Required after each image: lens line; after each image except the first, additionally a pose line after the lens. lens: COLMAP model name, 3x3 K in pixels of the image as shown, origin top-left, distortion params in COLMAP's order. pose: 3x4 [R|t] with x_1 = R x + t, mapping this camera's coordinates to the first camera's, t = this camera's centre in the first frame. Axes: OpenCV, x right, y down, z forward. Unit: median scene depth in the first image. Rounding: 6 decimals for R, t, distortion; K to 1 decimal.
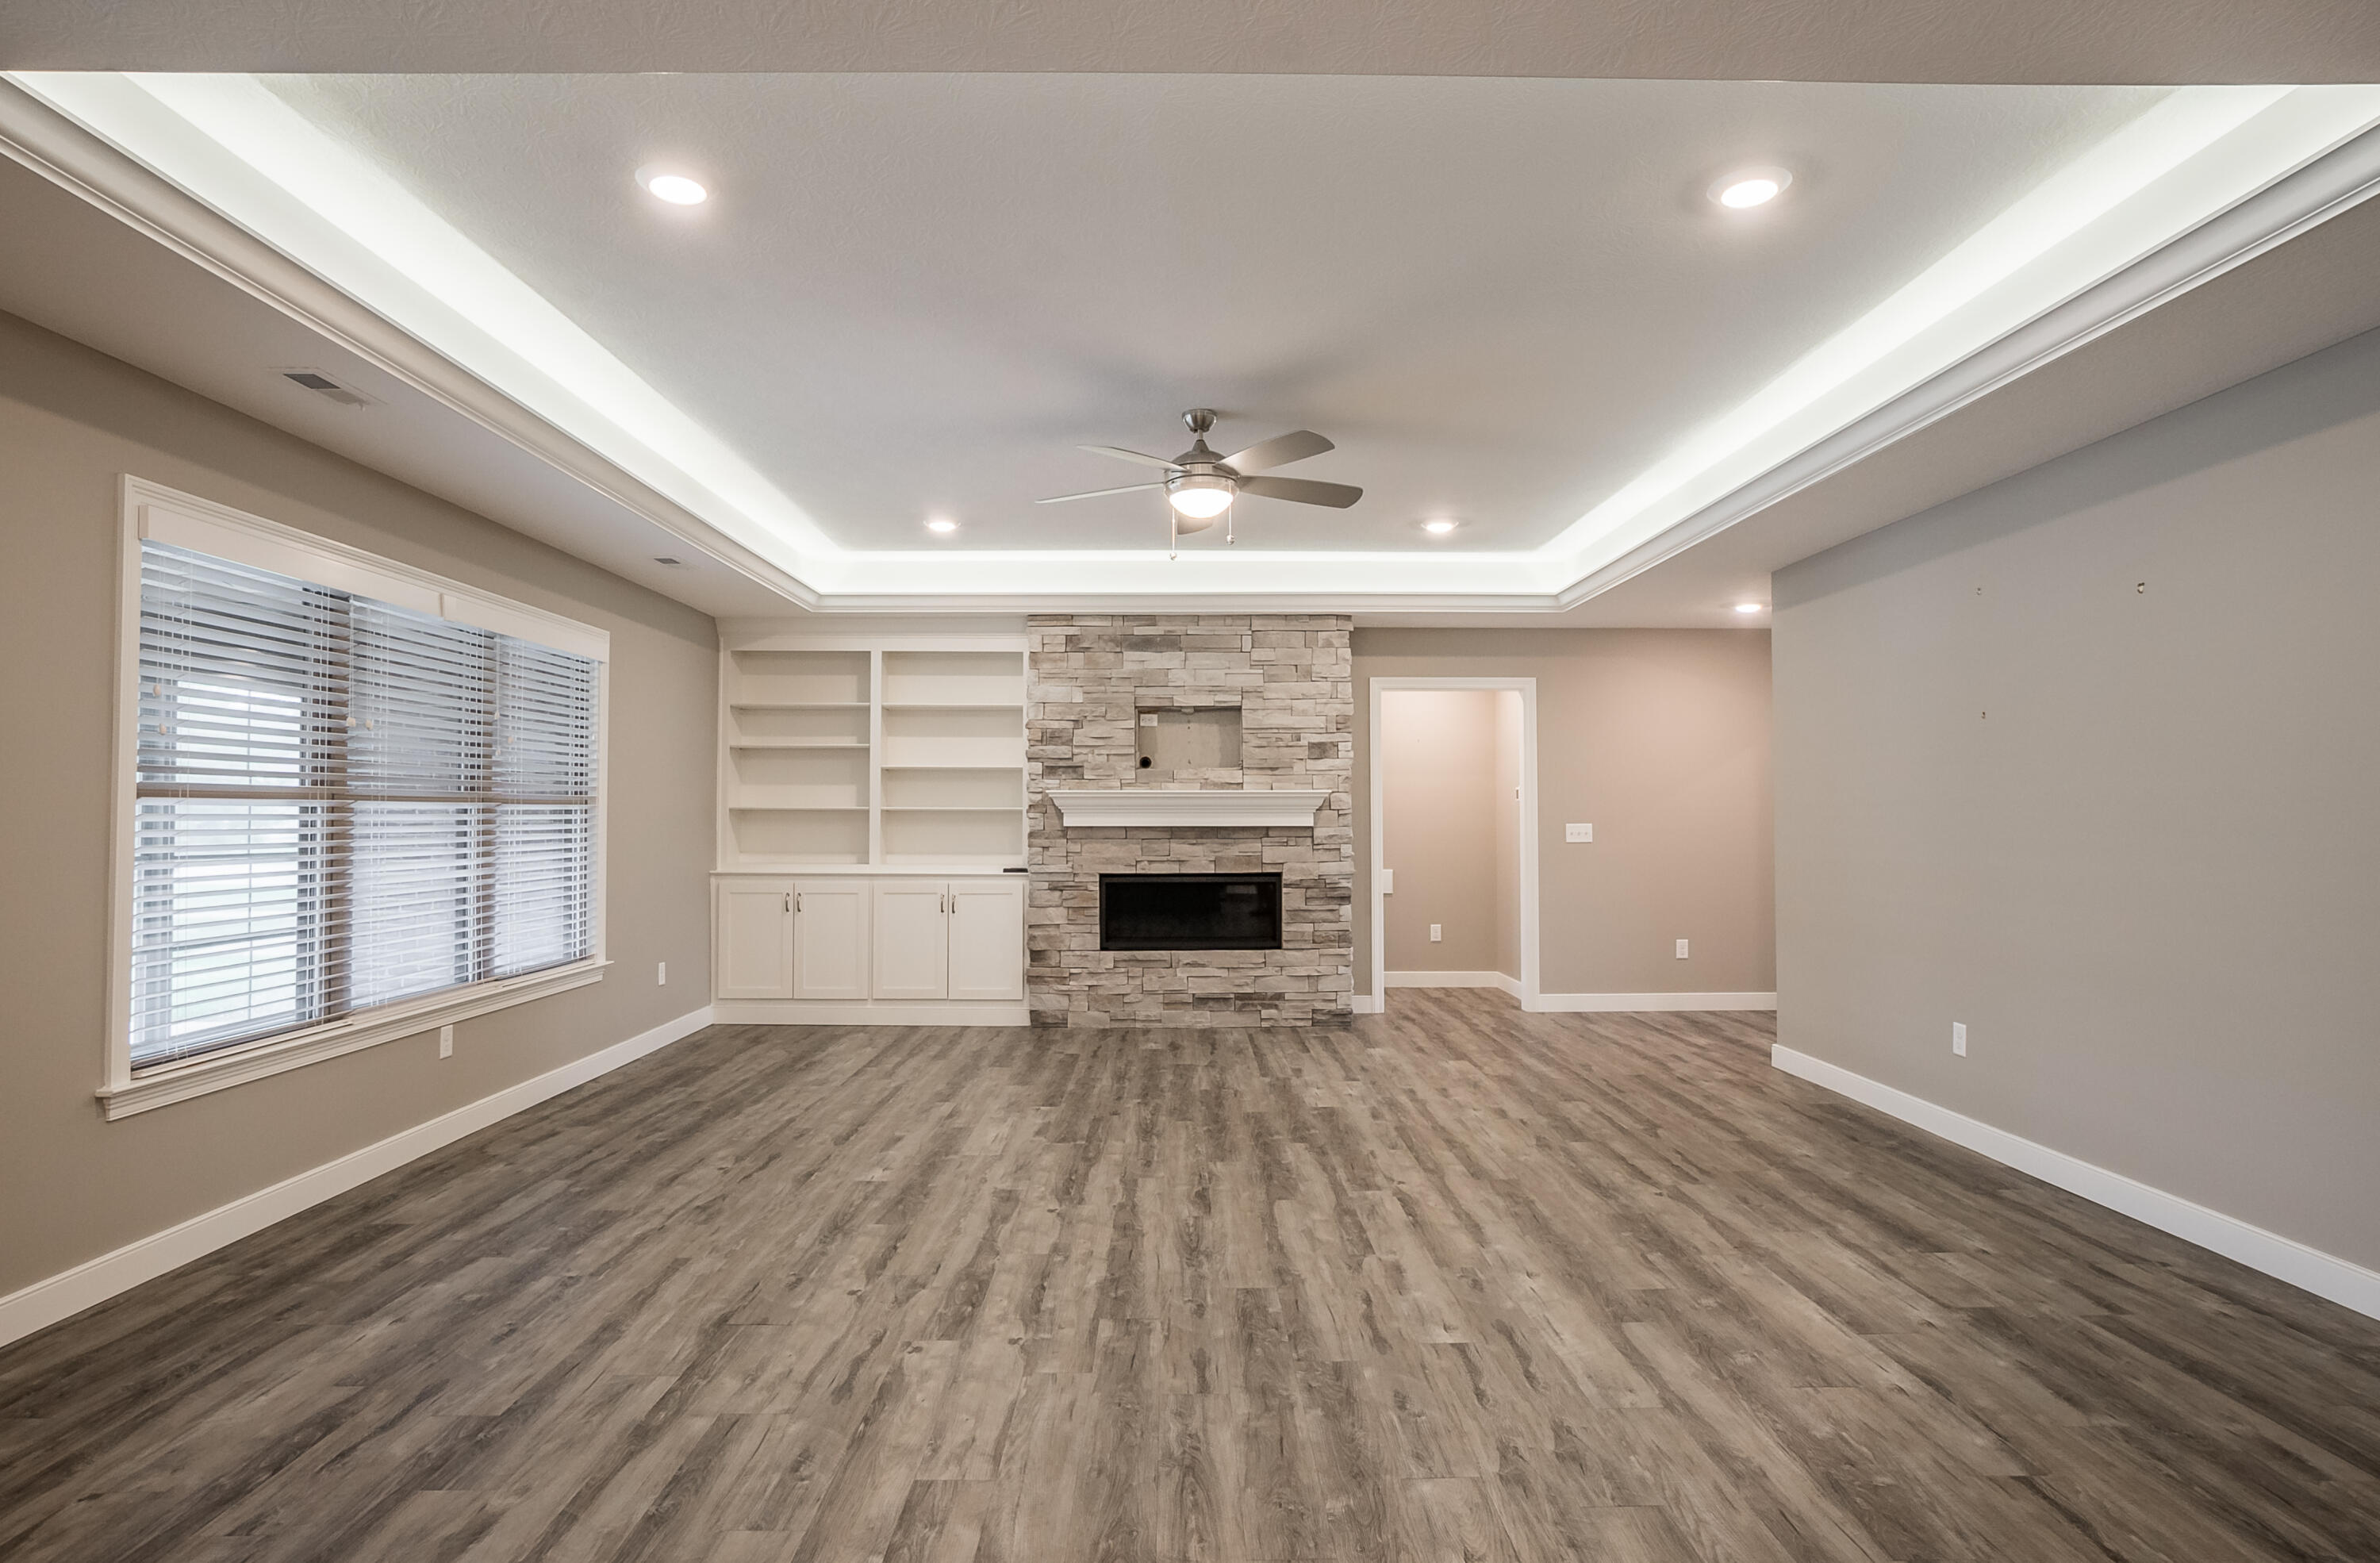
lens RADIAL K [[1251.2, 0, 1190.0], [0, 1251.2, 781.5], [0, 0, 1]] dist [-0.026523, 0.001543]
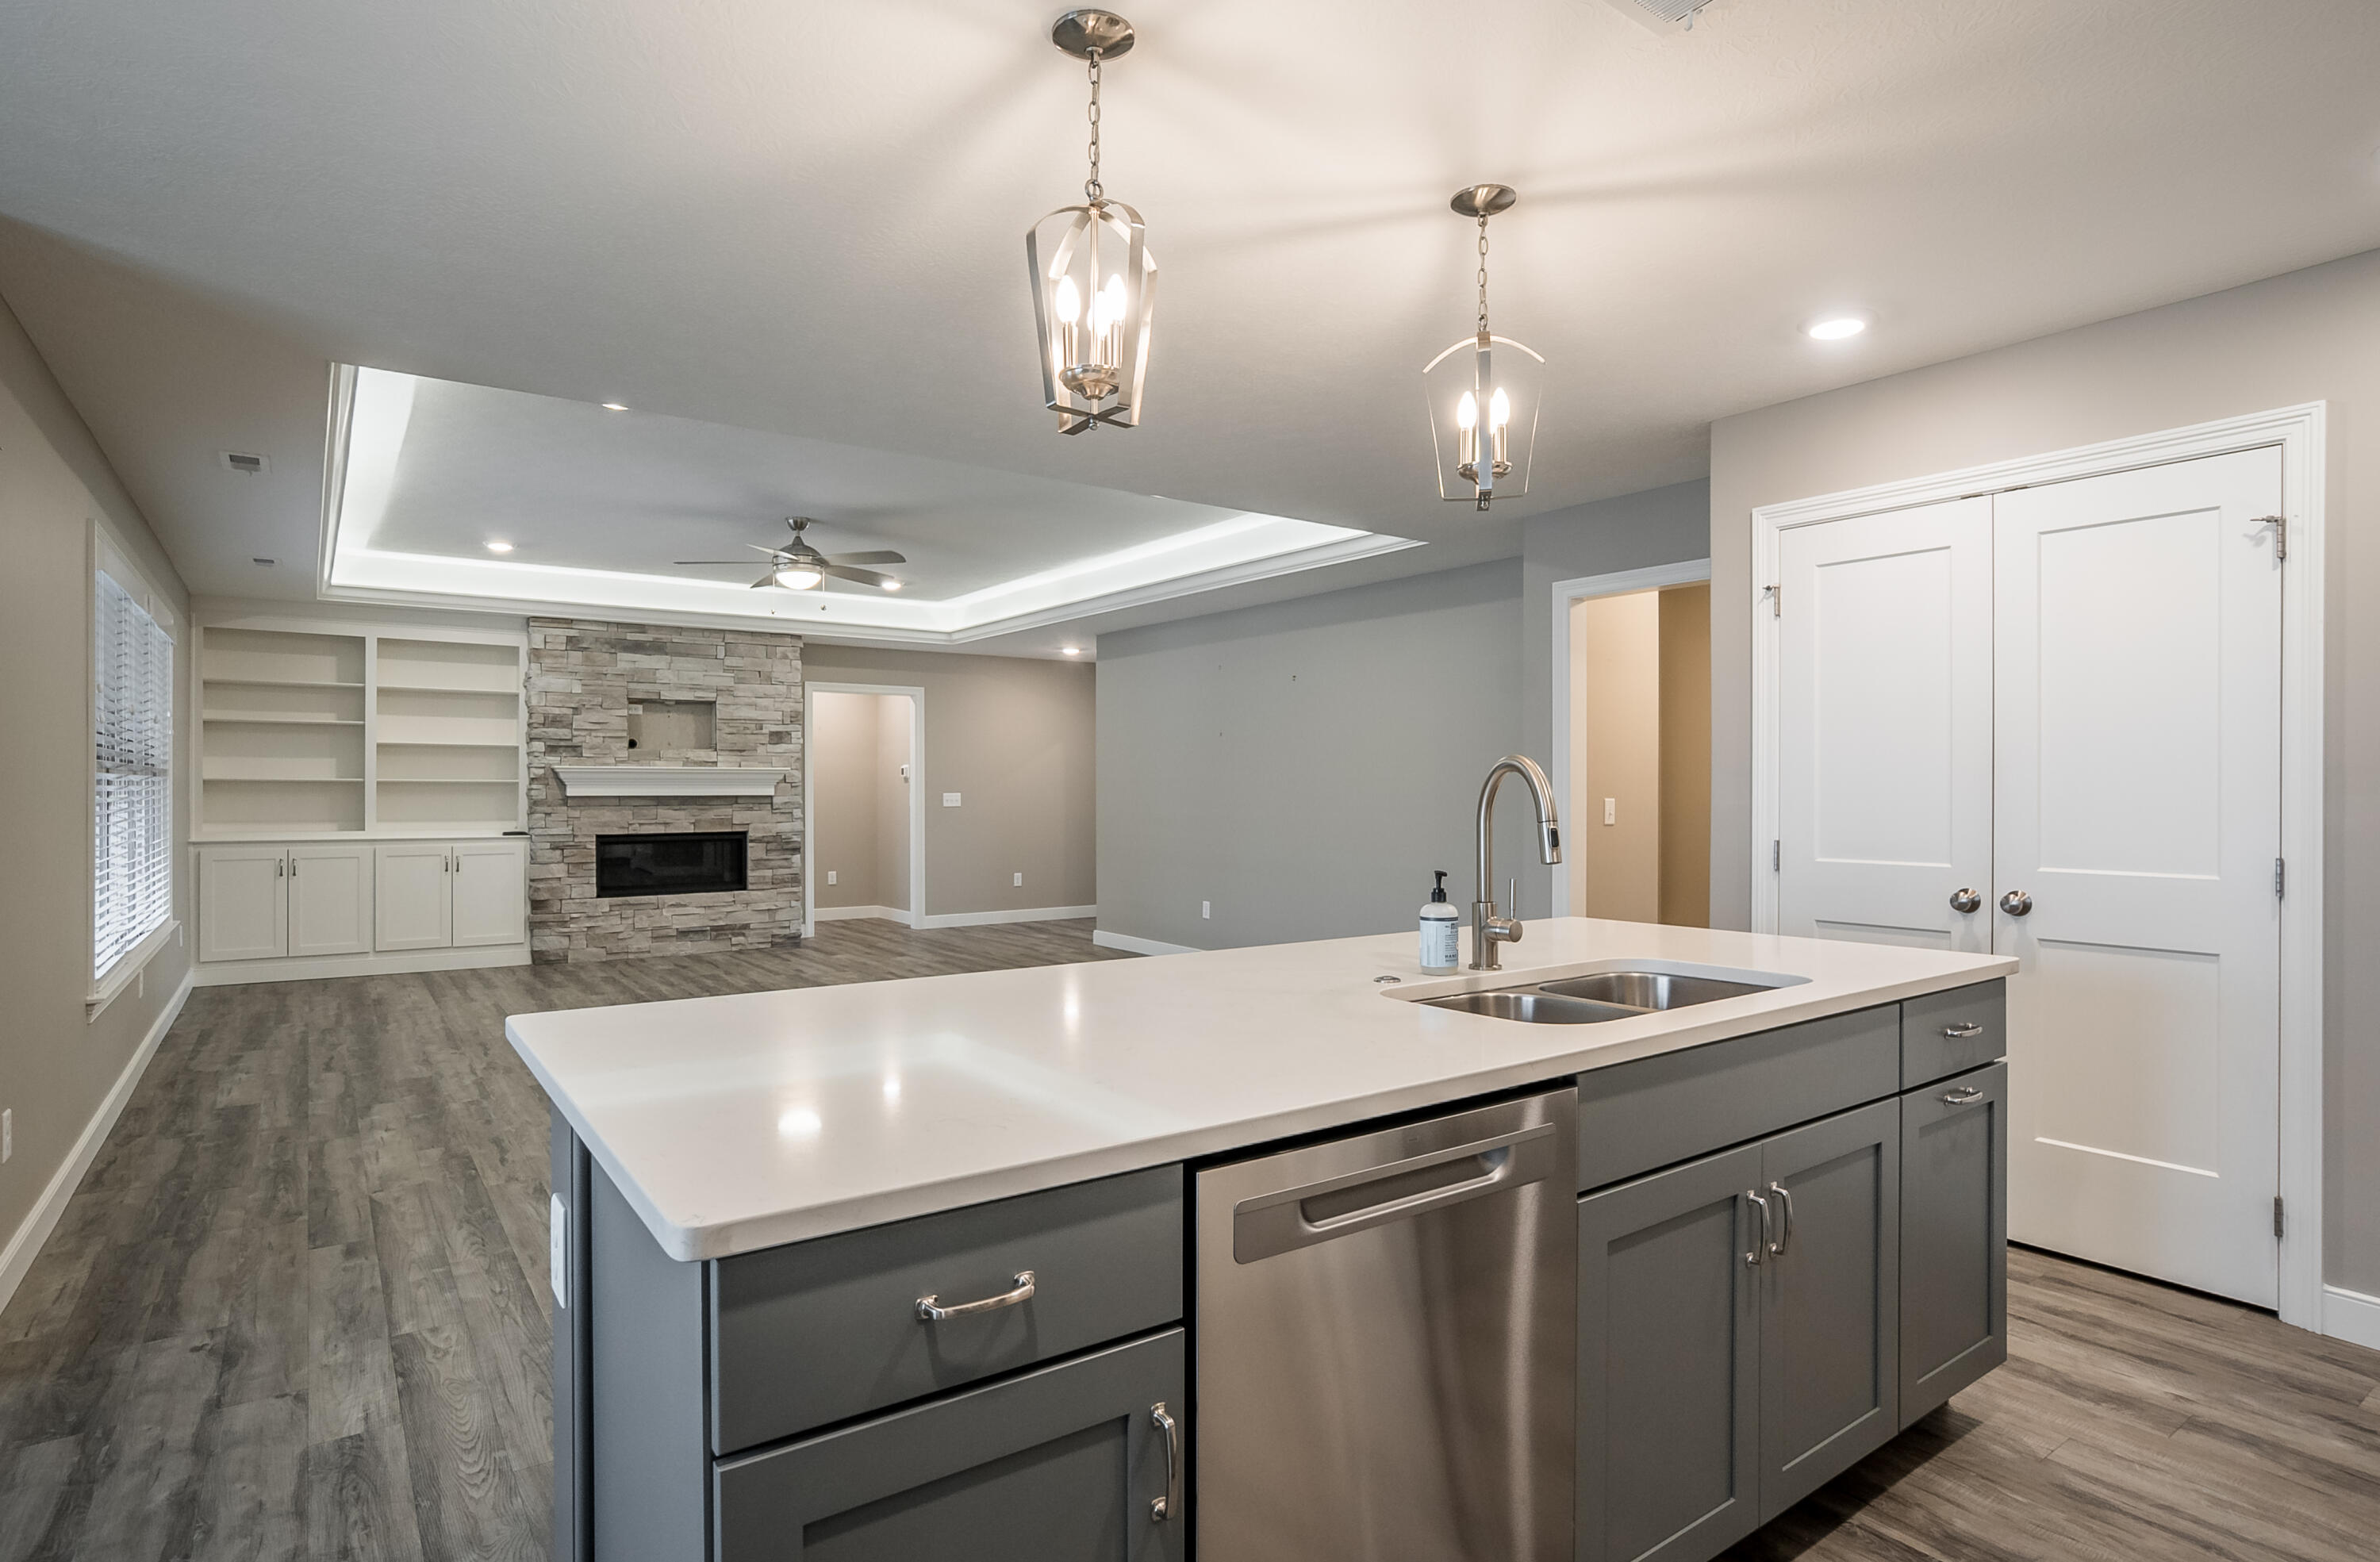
lens RADIAL K [[1233.4, 0, 1179.7], [0, 1233.4, 783.7], [0, 0, 1]] dist [-0.040899, 0.023923]
pose [[0.820480, 0.002805, 0.571668, -0.287108], [-0.016852, 0.999672, 0.019281, -0.008398], [-0.571427, -0.025453, 0.820258, -0.298268]]
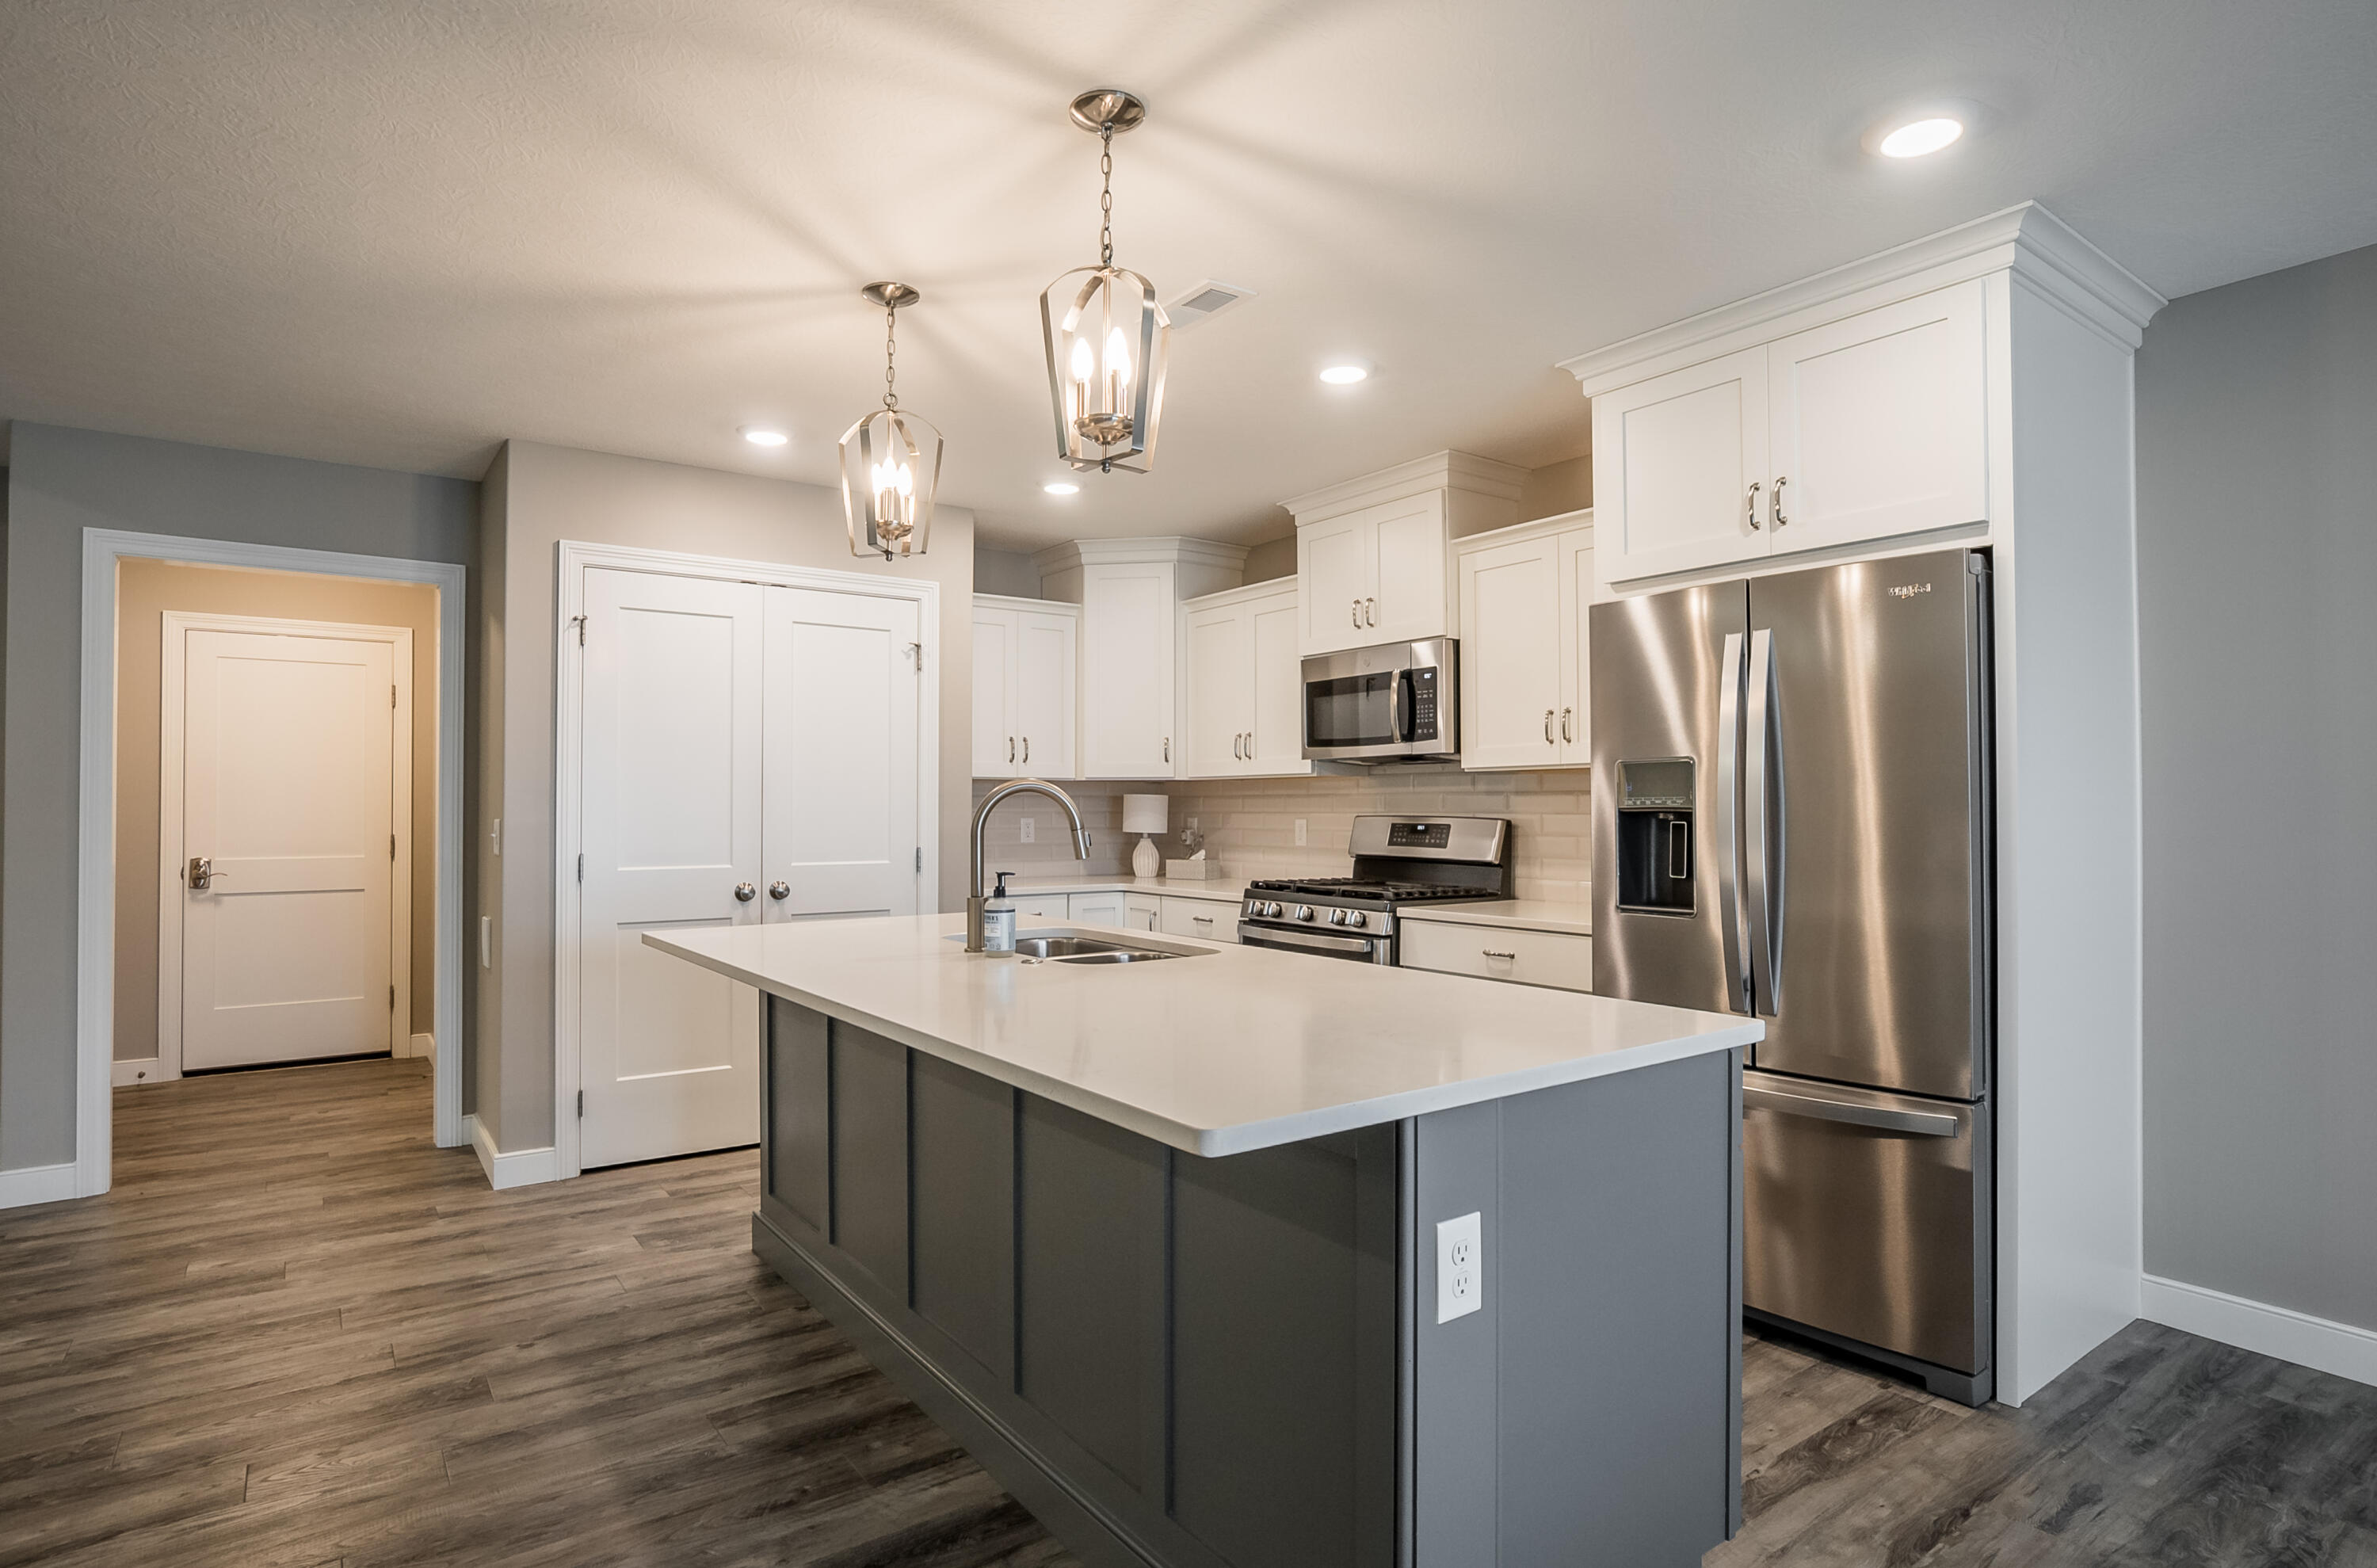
lens RADIAL K [[1231.9, 0, 1178.2], [0, 1231.9, 786.7], [0, 0, 1]] dist [-0.040899, 0.023923]
pose [[-0.570329, 0.015015, 0.821279, -0.396087], [-0.021110, 0.999235, -0.032928, 0.003036], [-0.821145, -0.036117, -0.569576, 0.072987]]
